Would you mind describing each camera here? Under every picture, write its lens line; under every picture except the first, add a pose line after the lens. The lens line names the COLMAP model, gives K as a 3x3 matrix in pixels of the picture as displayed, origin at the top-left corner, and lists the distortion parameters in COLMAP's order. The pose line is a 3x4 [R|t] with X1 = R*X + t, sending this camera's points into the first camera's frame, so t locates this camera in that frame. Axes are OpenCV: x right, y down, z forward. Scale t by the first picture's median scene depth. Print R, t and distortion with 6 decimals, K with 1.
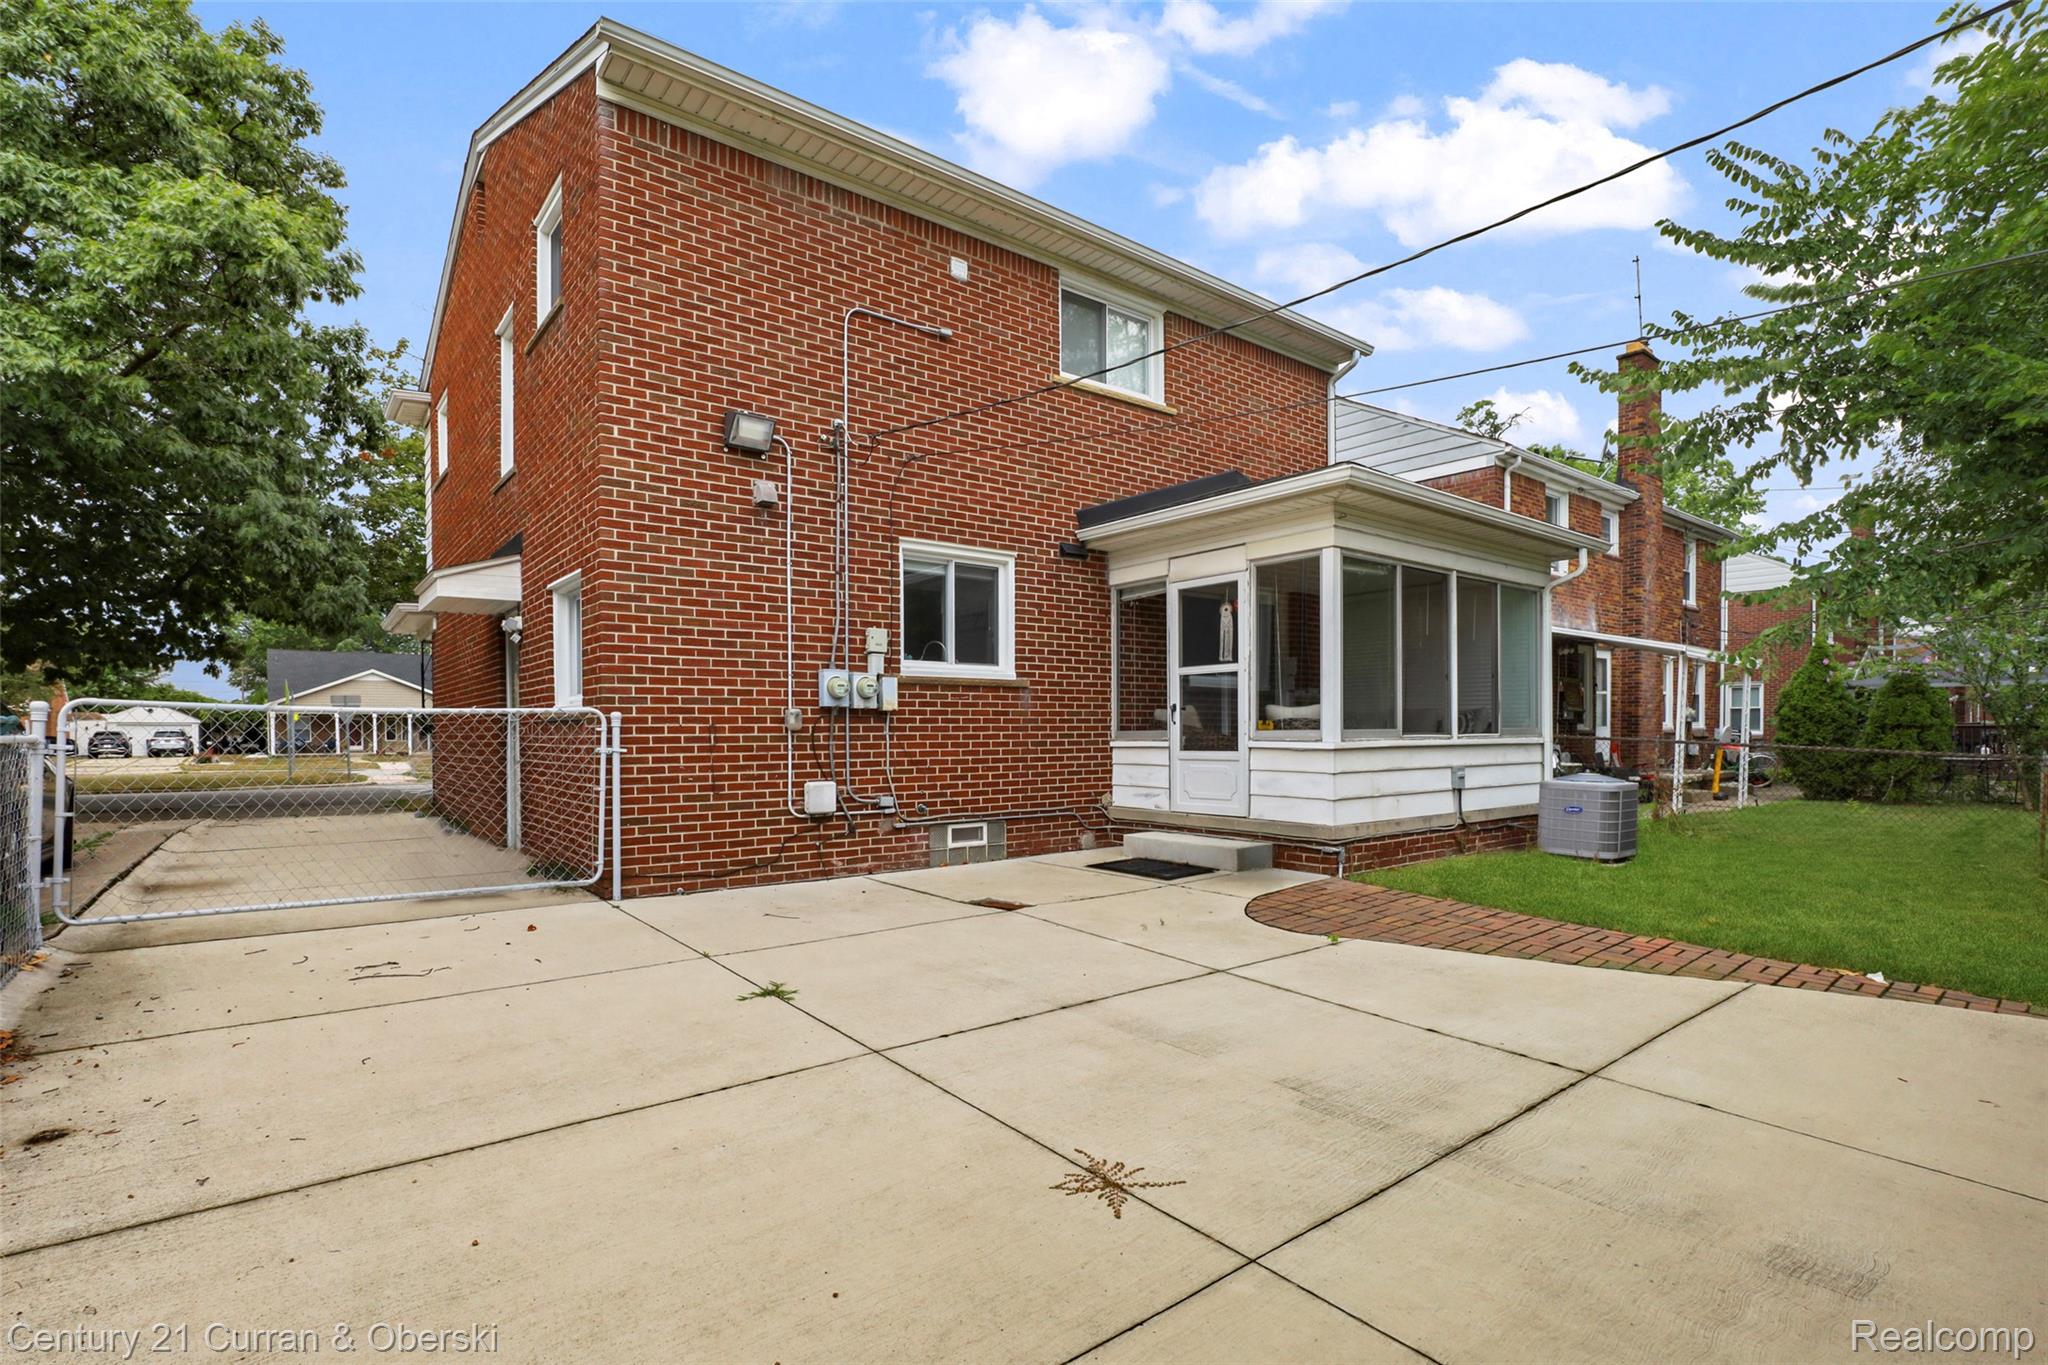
lens RADIAL K [[955.7, 0, 995.1], [0, 955.7, 738.3], [0, 0, 1]] dist [-0.033579, 0.006224]
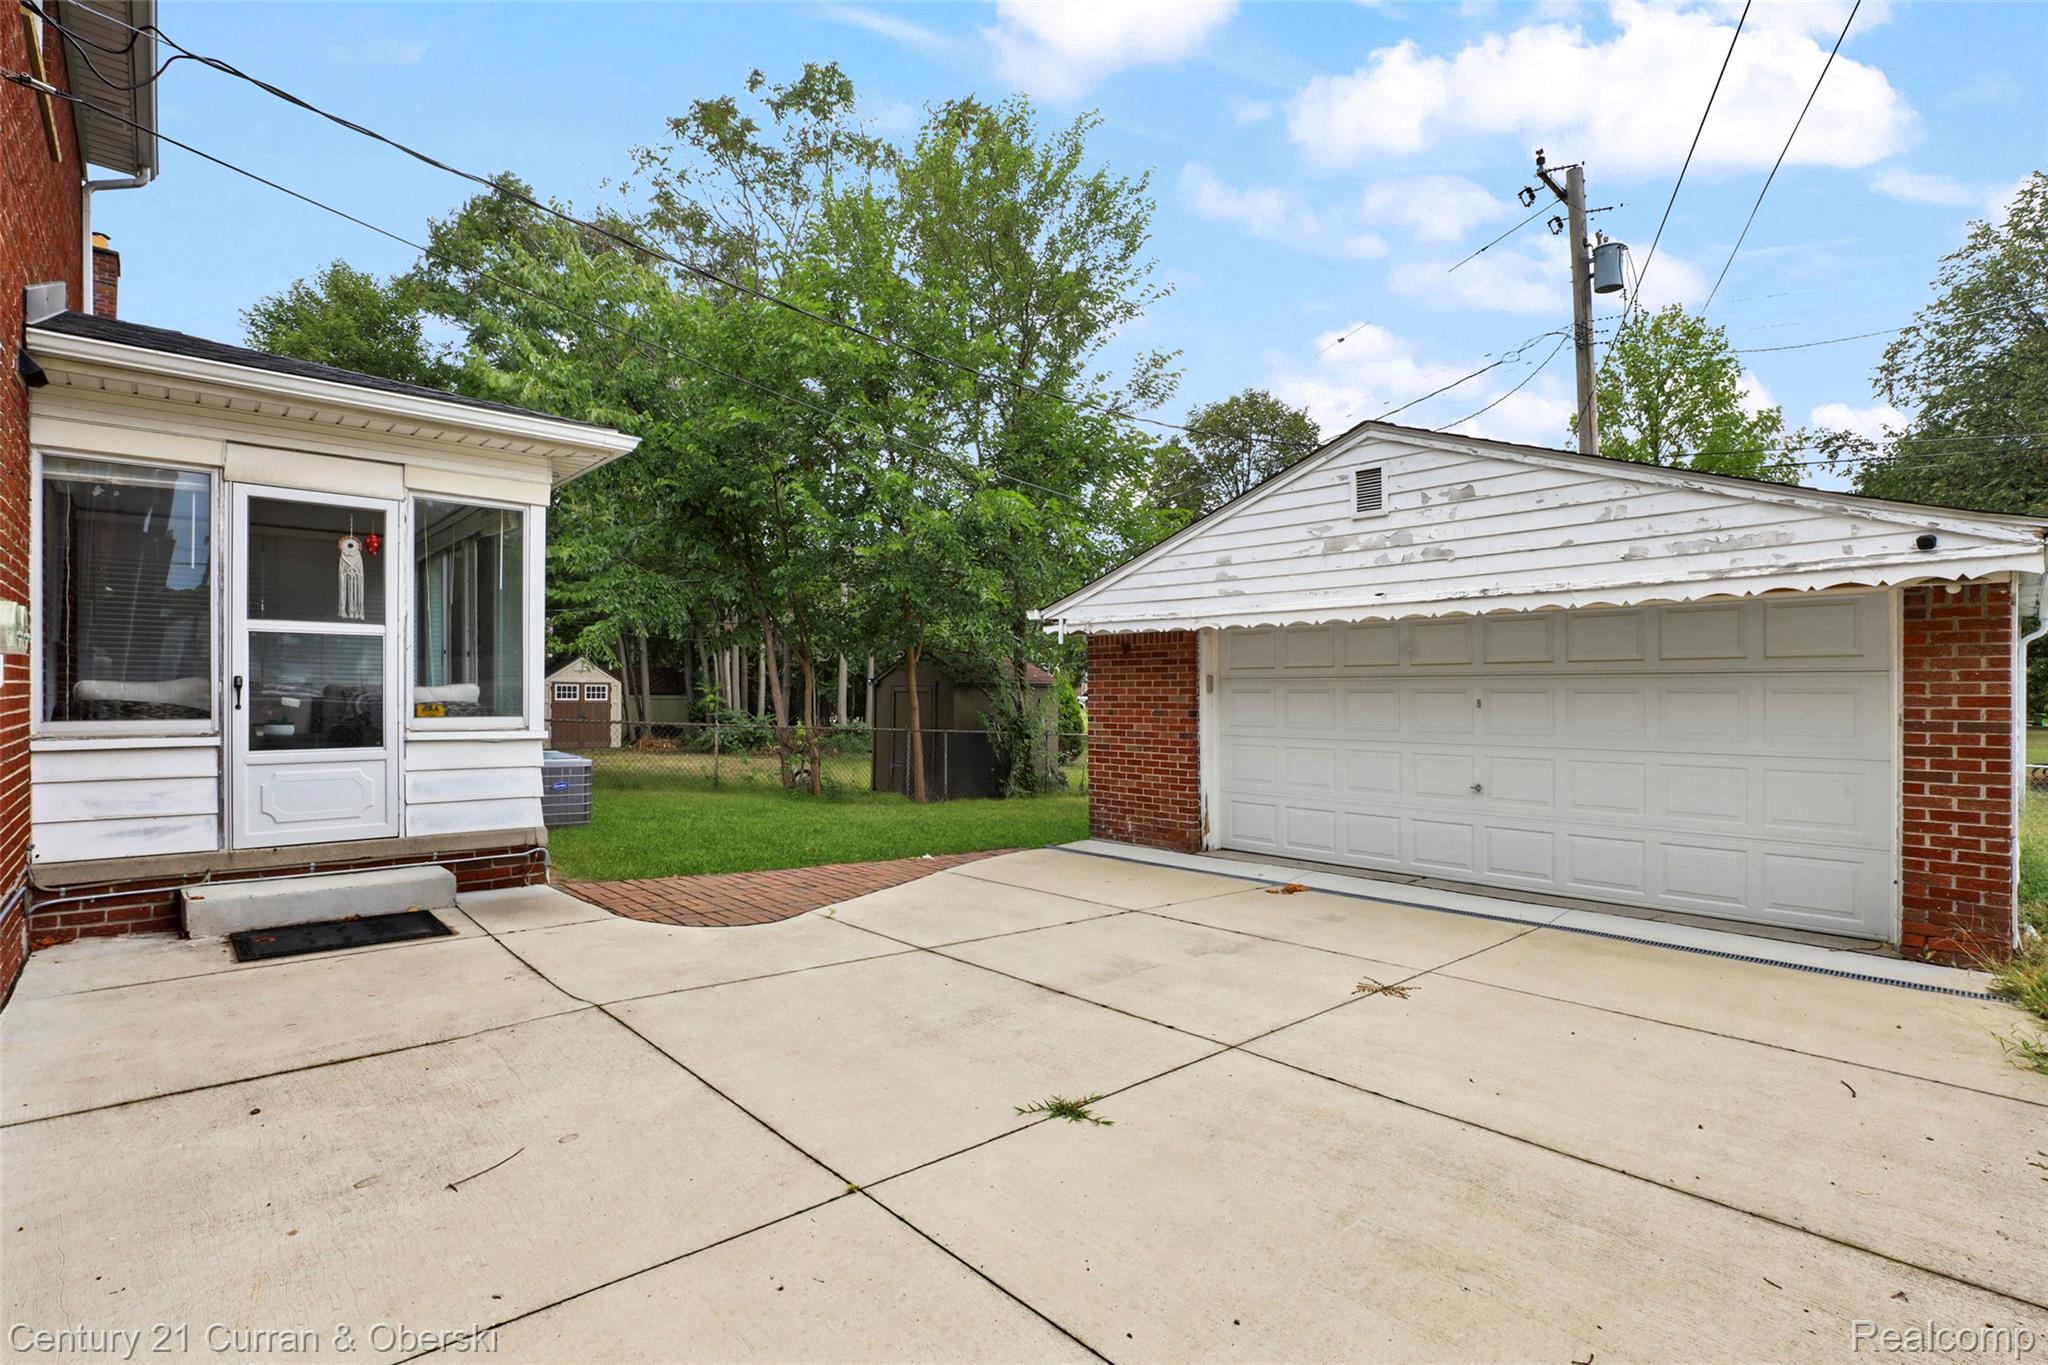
lens RADIAL K [[955.7, 0, 1025.2], [0, 955.7, 689.8], [0, 0, 1]] dist [-0.033579, 0.006224]
pose [[-0.094180, 0.009280, 0.995512, -0.948073], [-0.000547, 0.999956, -0.009373, -0.044282], [-0.995555, -0.001428, -0.094171, 1.096585]]
